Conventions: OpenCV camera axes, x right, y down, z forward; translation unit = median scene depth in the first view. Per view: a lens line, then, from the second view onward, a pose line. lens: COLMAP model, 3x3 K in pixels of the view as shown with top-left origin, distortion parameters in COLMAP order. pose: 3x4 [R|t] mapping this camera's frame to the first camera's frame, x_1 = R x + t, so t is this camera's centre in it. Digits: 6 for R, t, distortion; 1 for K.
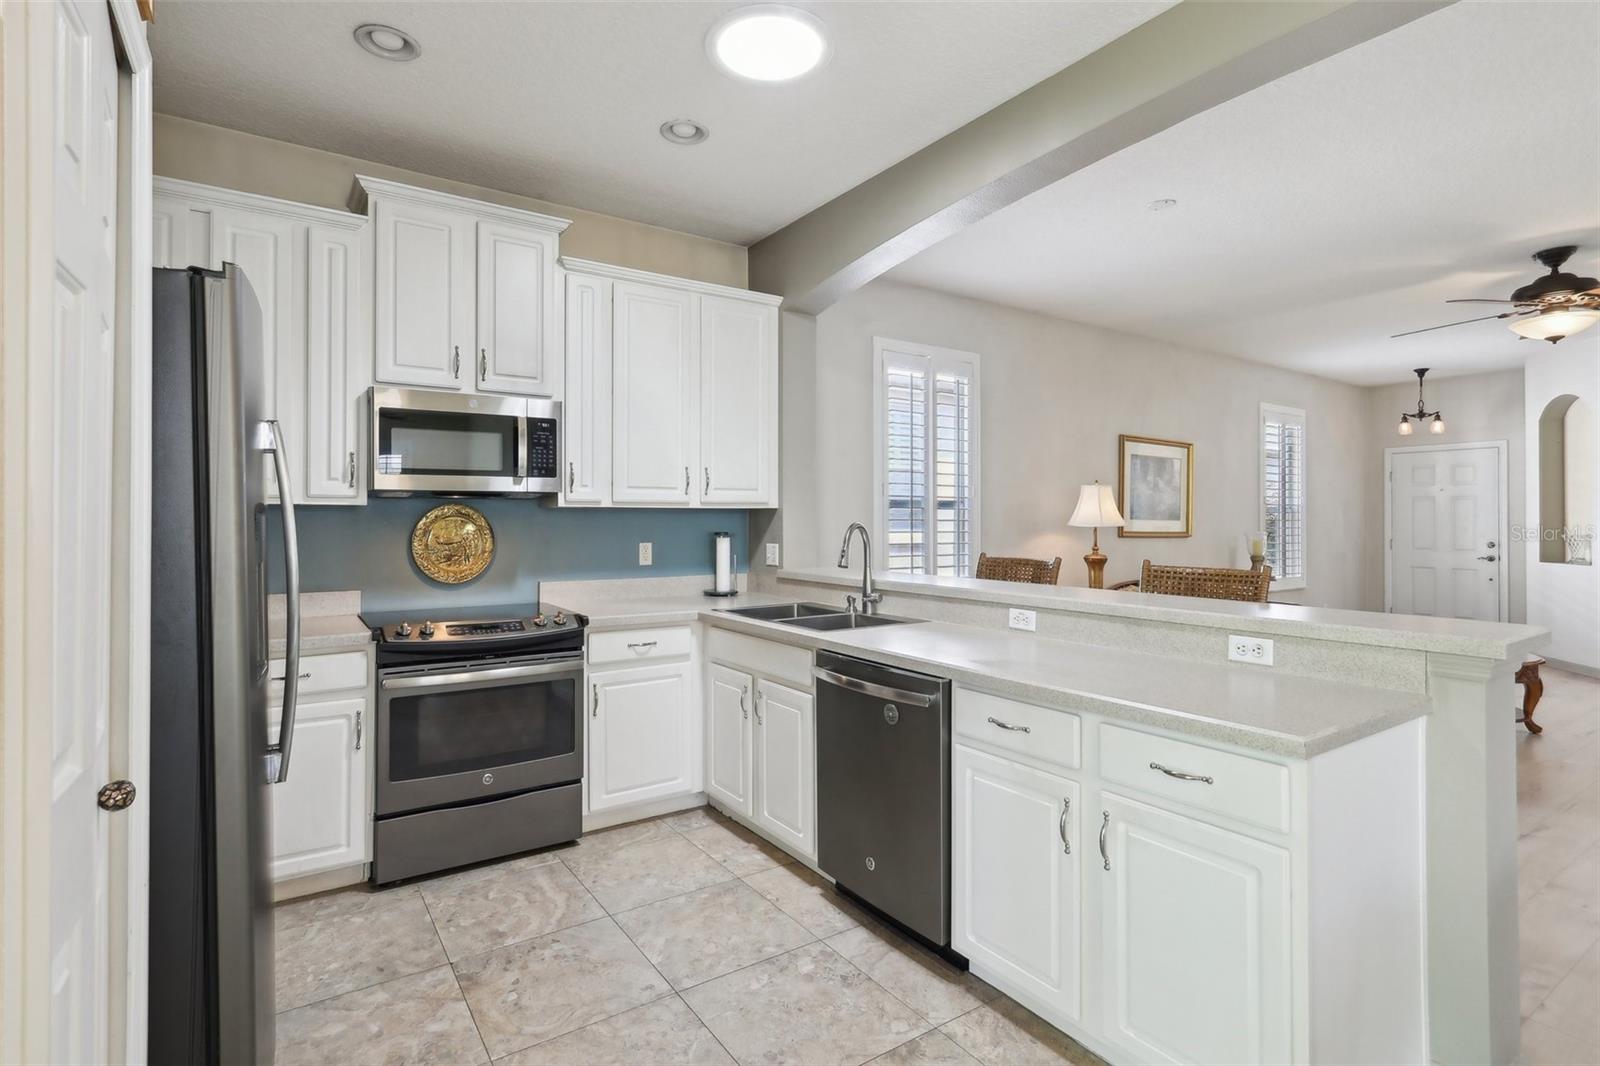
lens RADIAL K [[785.0, 0, 758.3], [0, 785.0, 512.6], [0, 0, 1]] dist [-0.003052, -0.000141]
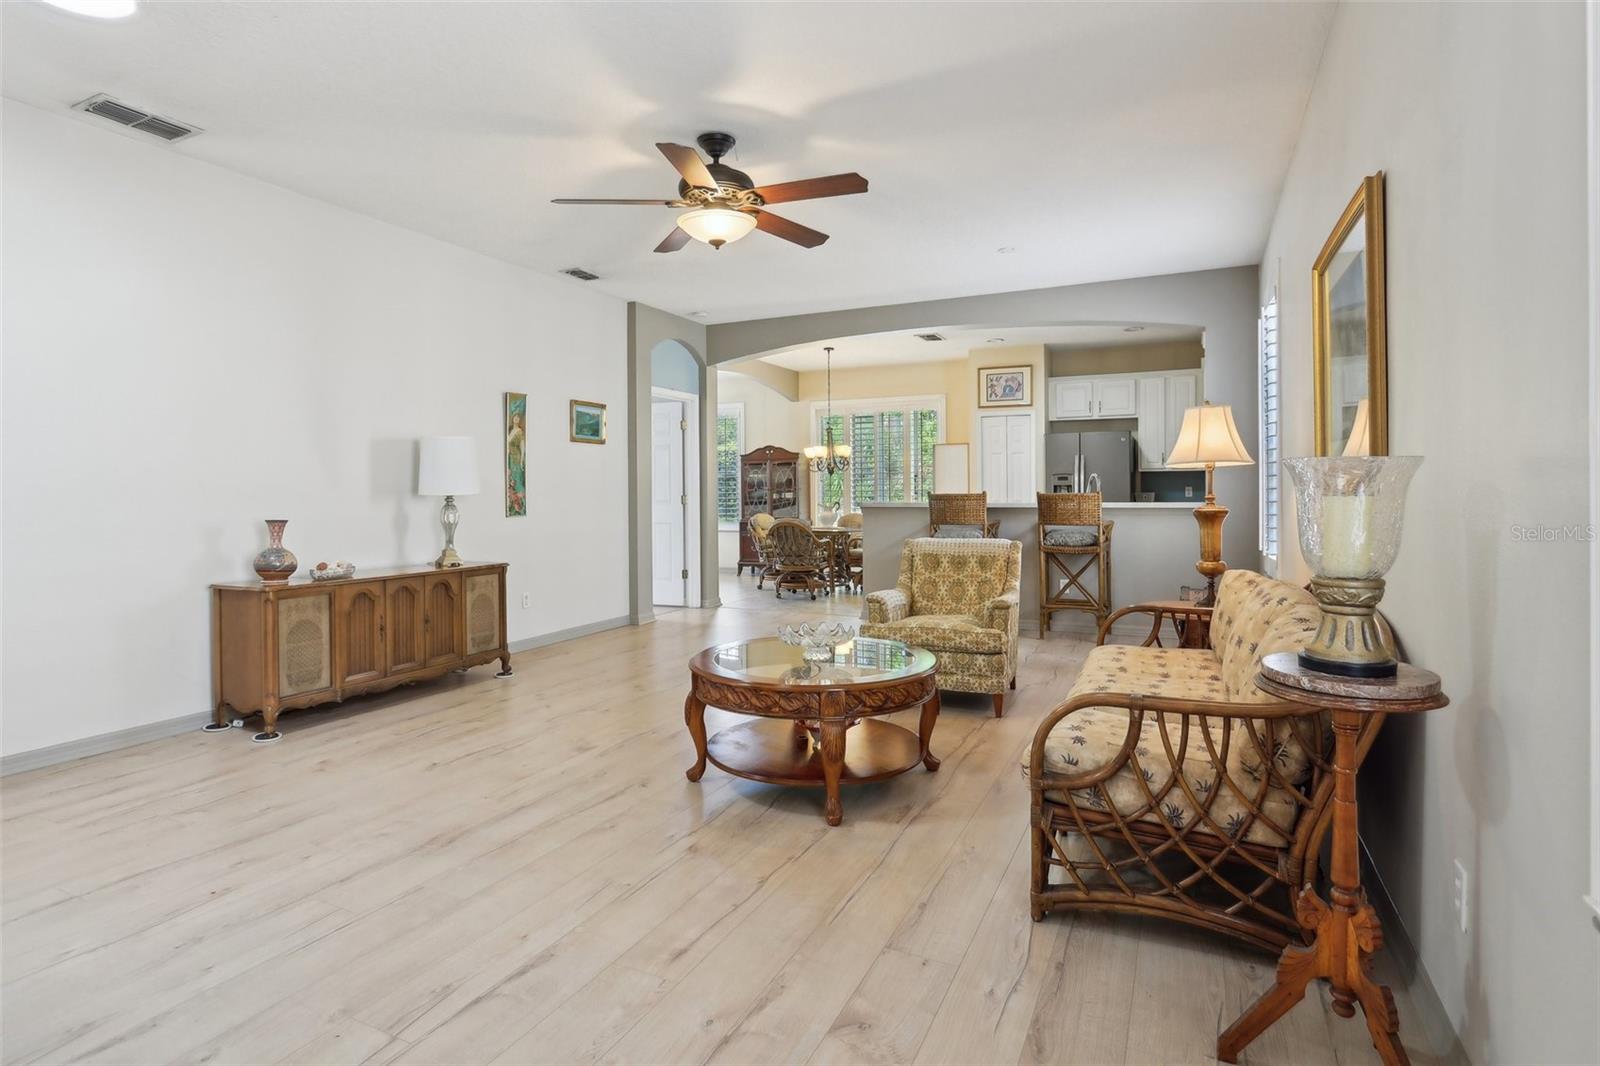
lens RADIAL K [[839.2, 0, 791.9], [0, 839.2, 496.5], [0, 0, 1]] dist [-0.000085, -0.000214]
pose [[-0.859112, 0.004344, -0.511769, 1.528128], [0.007655, 0.999961, -0.004364, 0.060485], [0.511731, -0.007667, -0.859112, 1.964095]]
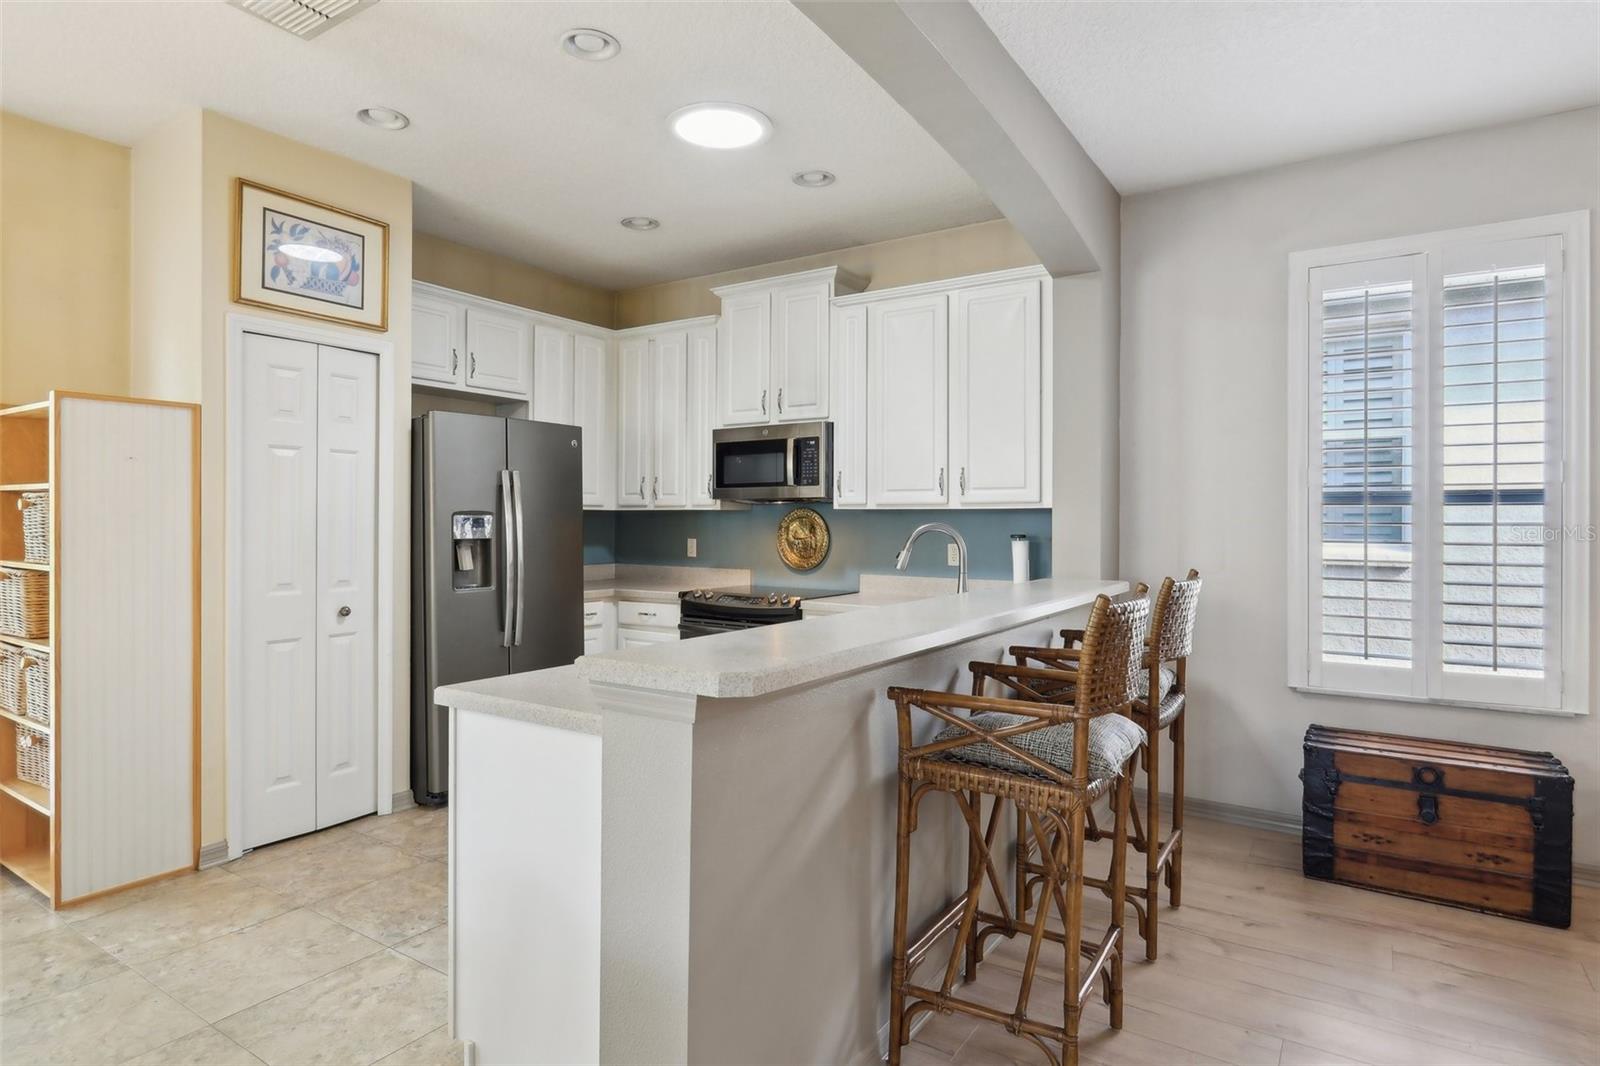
lens RADIAL K [[893.6, 0, 825.8], [0, 893.6, 516.3], [0, 0, 1]] dist [-0.001896, 0.000911]
pose [[0.391664, -0.002823, -0.920104, 0.828667], [0.003272, 0.999993, -0.001676, 0.004283], [0.920102, -0.002354, 0.391671, 0.383283]]
